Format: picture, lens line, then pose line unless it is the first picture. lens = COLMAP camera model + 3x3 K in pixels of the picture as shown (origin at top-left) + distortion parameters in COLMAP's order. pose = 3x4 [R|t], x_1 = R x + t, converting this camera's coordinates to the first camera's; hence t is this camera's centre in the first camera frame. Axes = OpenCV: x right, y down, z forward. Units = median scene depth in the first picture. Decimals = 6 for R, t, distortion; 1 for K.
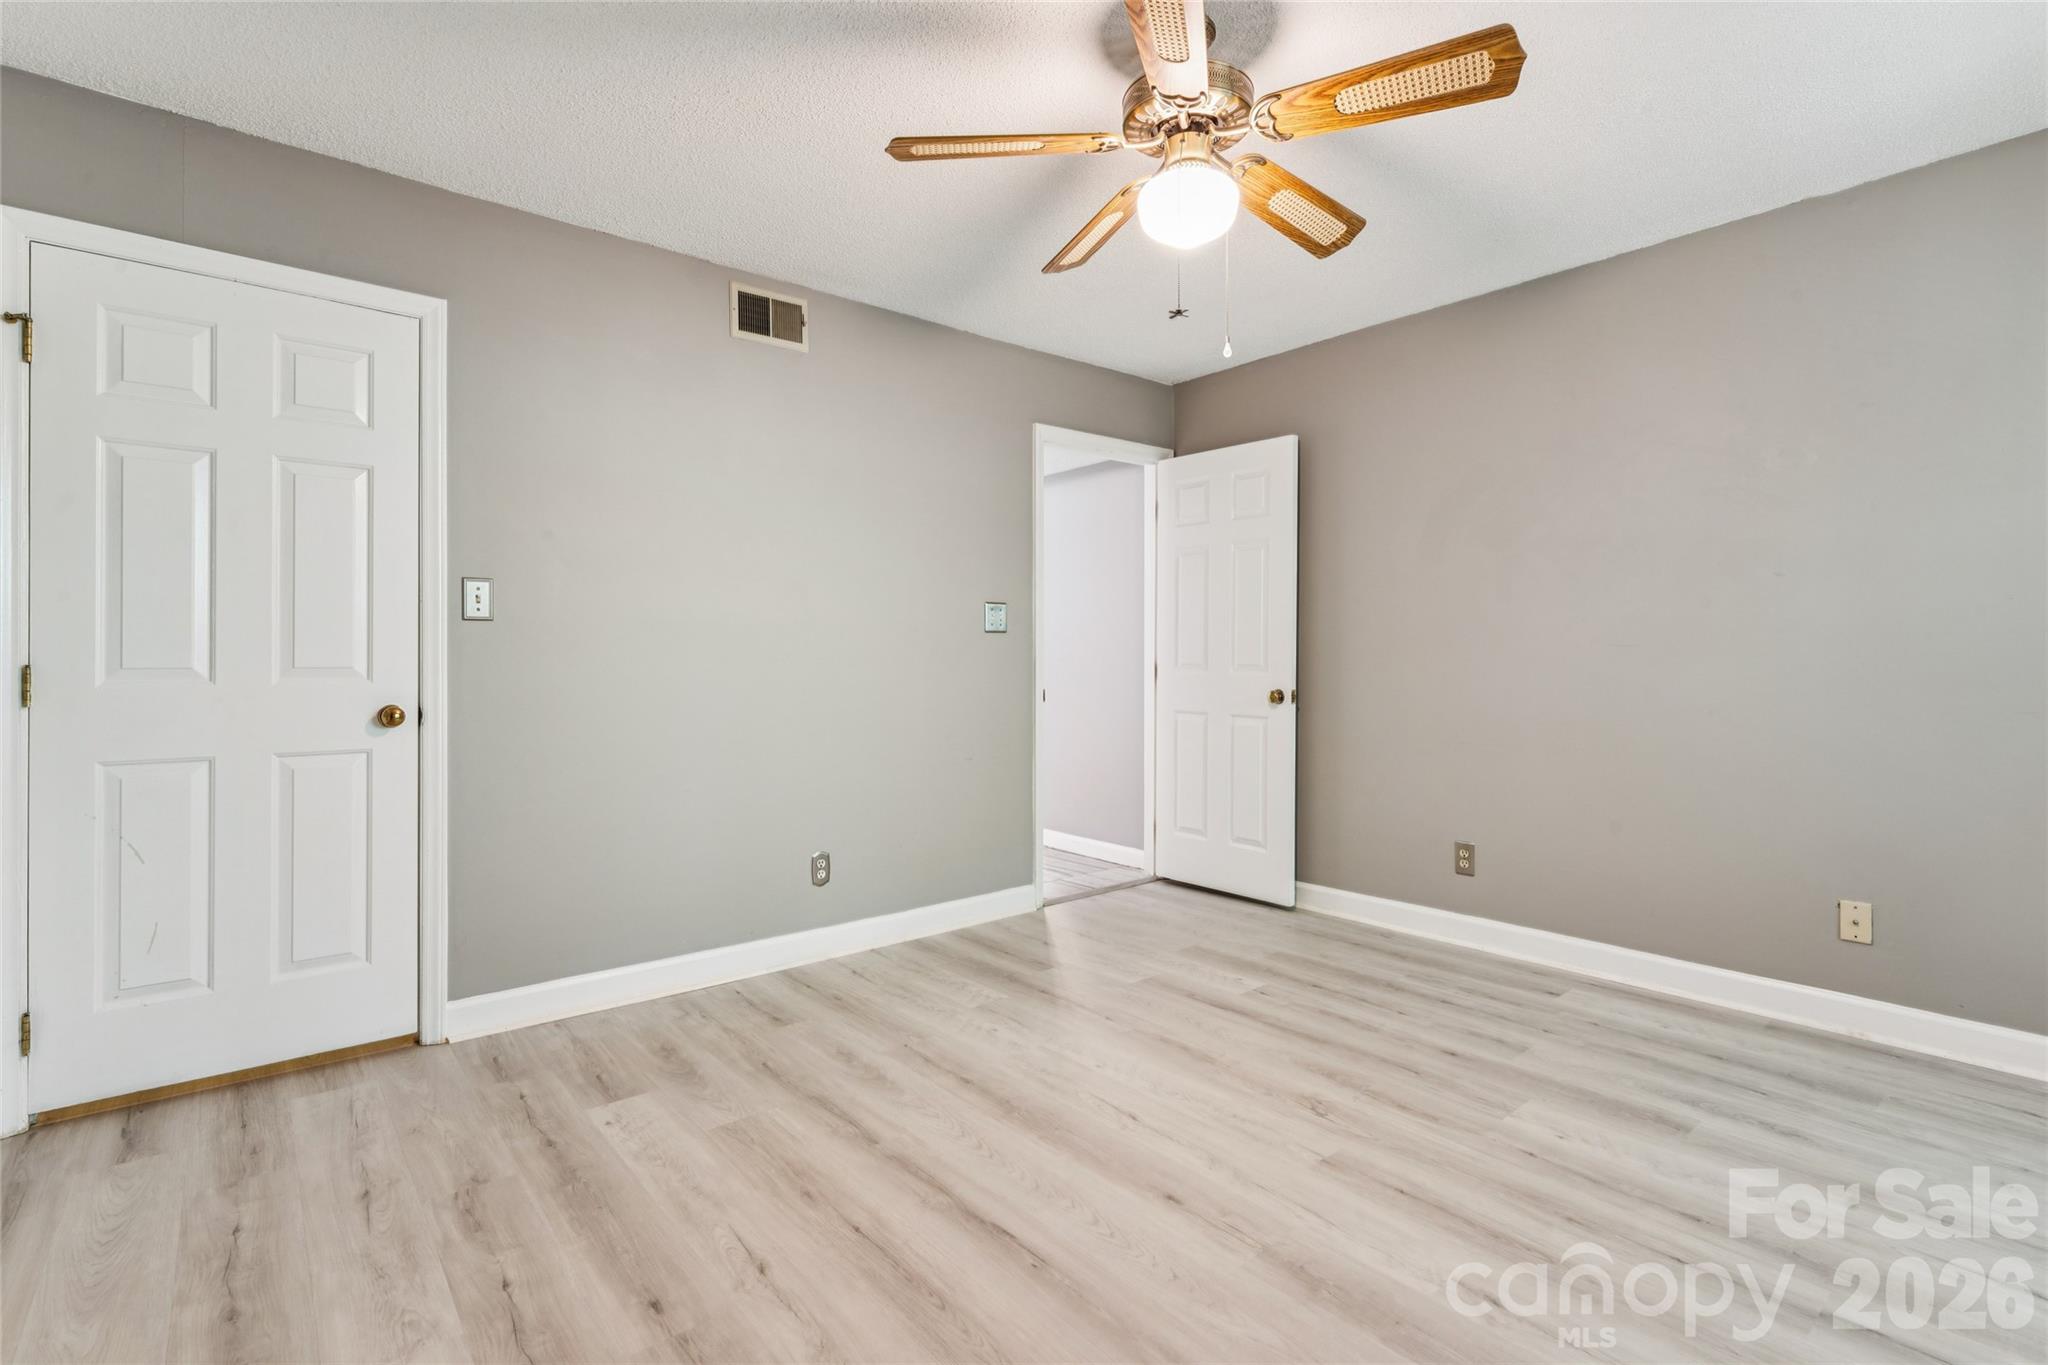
lens RADIAL K [[936.9, 0, 1048.8], [0, 936.9, 653.8], [0, 0, 1]] dist [0.000352, -0.000081]
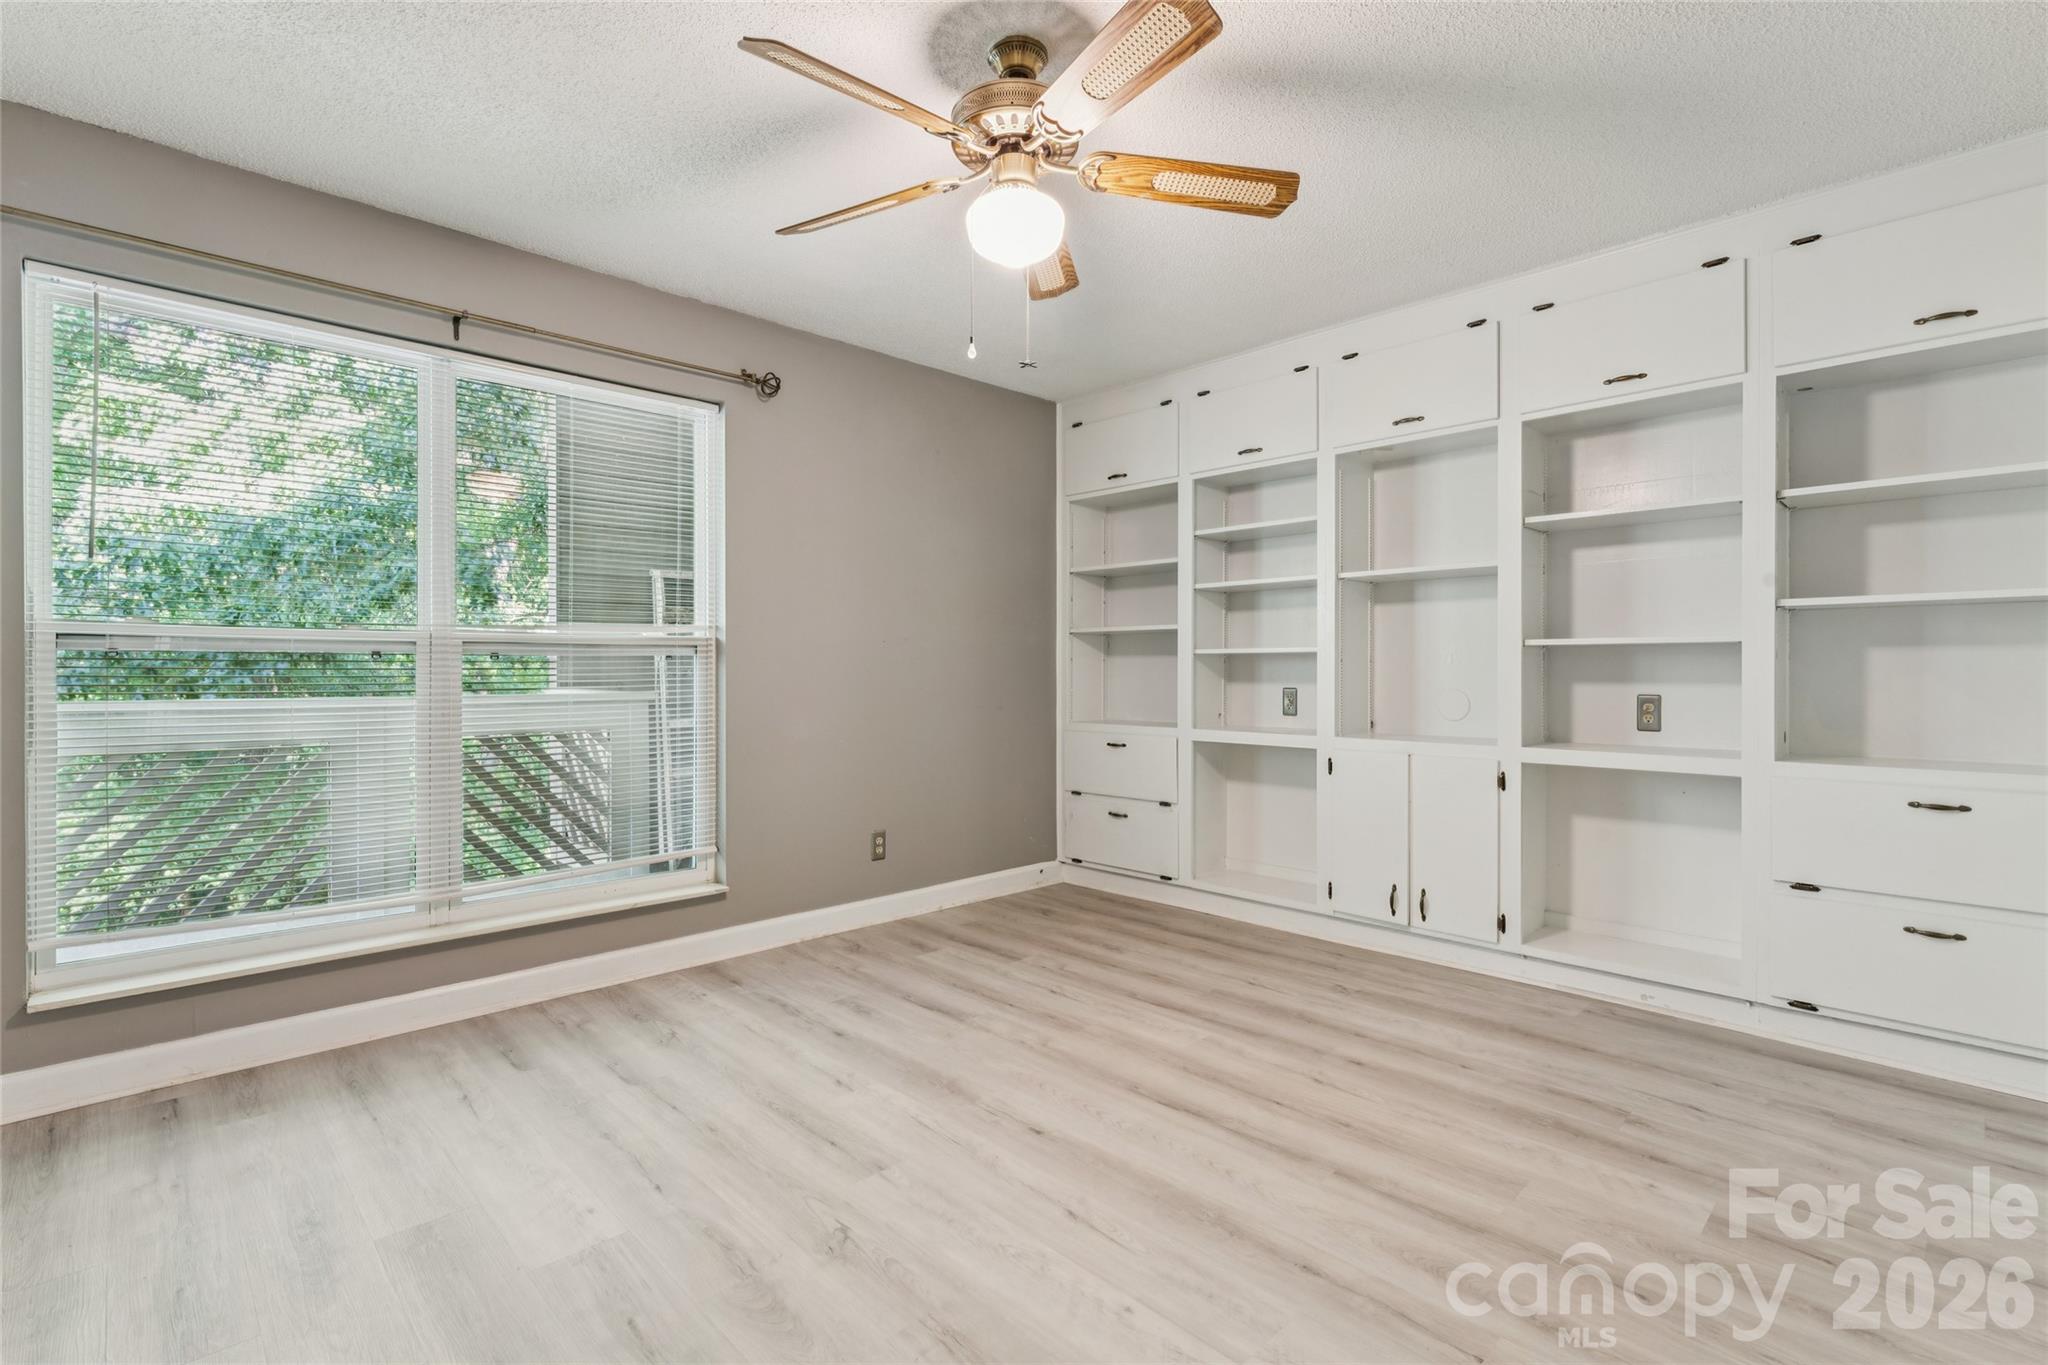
lens RADIAL K [[942.7, 0, 1033.3], [0, 942.7, 669.7], [0, 0, 1]] dist [0.001292, 0.000009]
pose [[-0.997892, 0.000856, -0.064892, 0.159566], [0.001188, 0.999986, -0.005084, 0.007850], [0.064887, -0.005150, -0.997879, 1.641804]]
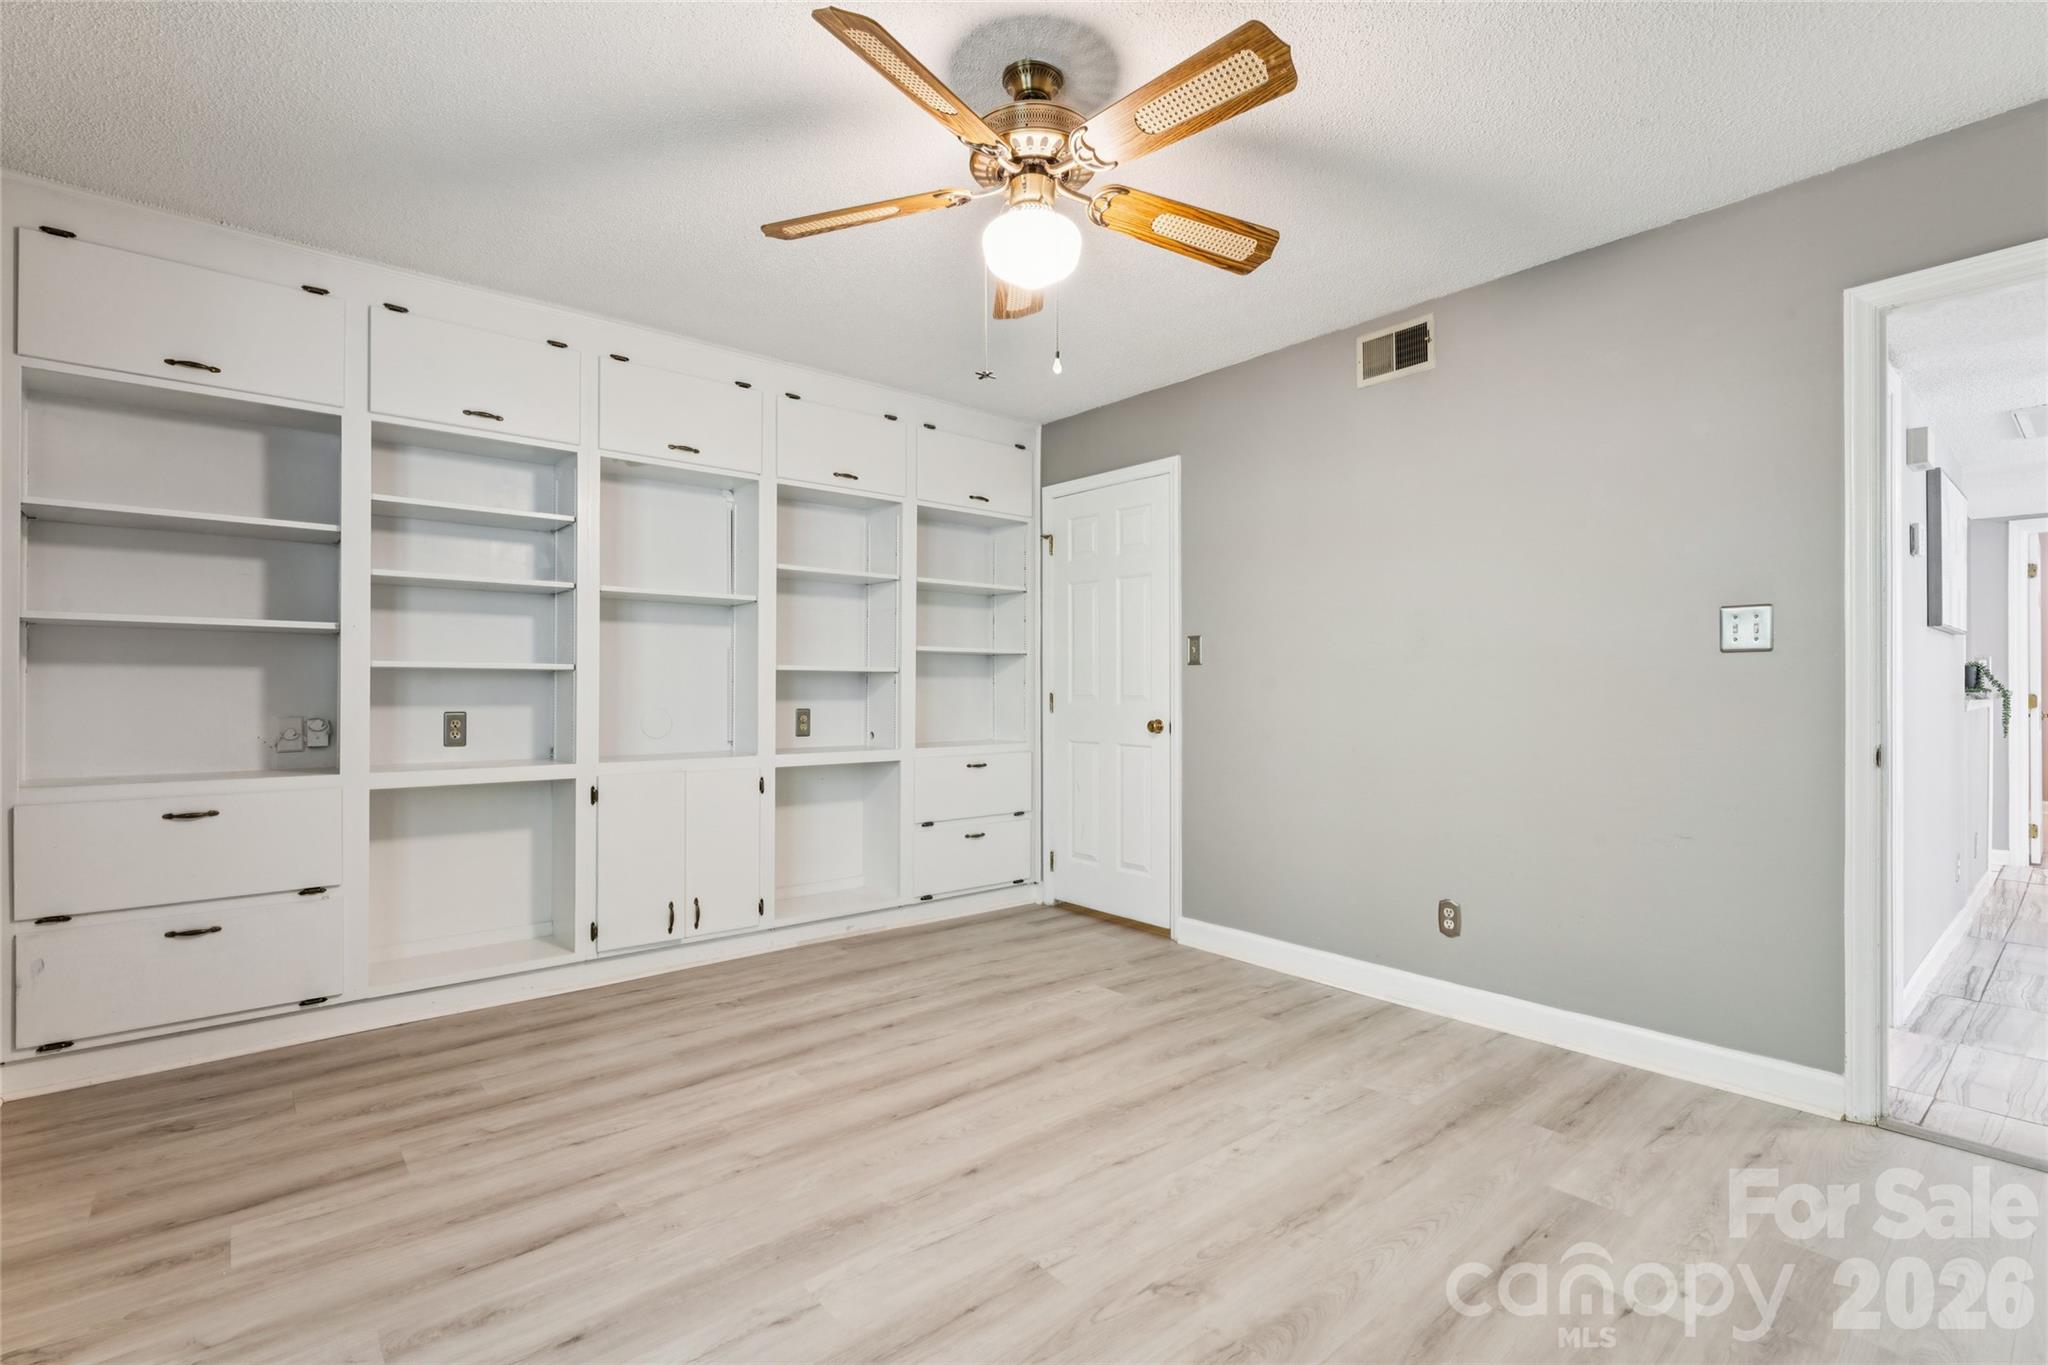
lens RADIAL K [[938.1, 0, 1019.4], [0, 938.1, 685.3], [0, 0, 1]] dist [0.000608, -0.000175]
pose [[-0.004362, -0.005272, -0.999977, 0.947129], [0.003805, 0.999979, -0.005288, 0.004097], [0.999983, -0.003828, -0.004342, 0.801530]]
